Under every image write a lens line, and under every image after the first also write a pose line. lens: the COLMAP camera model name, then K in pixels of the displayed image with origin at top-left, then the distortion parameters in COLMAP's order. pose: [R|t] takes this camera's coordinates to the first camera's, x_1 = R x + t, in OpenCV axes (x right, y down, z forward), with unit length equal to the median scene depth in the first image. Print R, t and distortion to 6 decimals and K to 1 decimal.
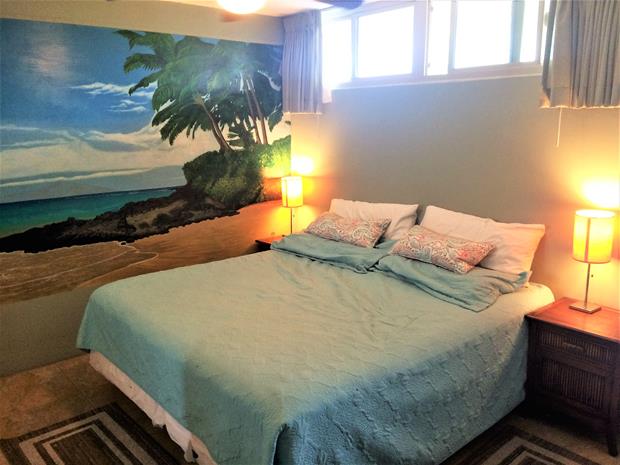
lens RADIAL K [[543.0, 0, 306.5], [0, 543.0, 232.4], [0, 0, 1]] dist [0.104429, -0.135642]
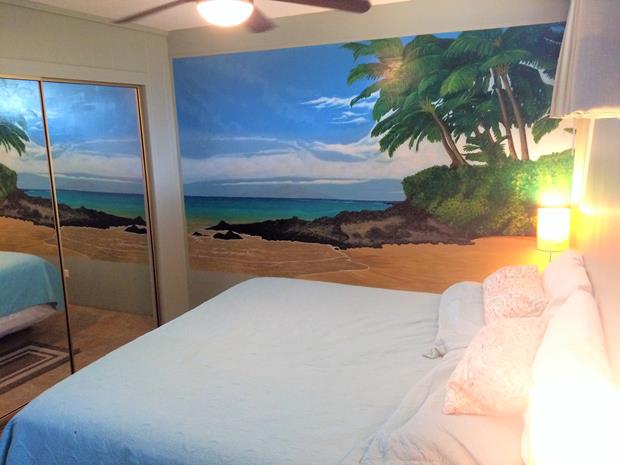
lens RADIAL K [[543.0, 0, 306.5], [0, 543.0, 232.4], [0, 0, 1]] dist [0.104429, -0.135642]
pose [[0.428664, 0.169935, -0.887338, 0.529286], [-0.167065, 0.980123, 0.106997, -0.106313], [0.887883, 0.102377, 0.448533, 0.455819]]
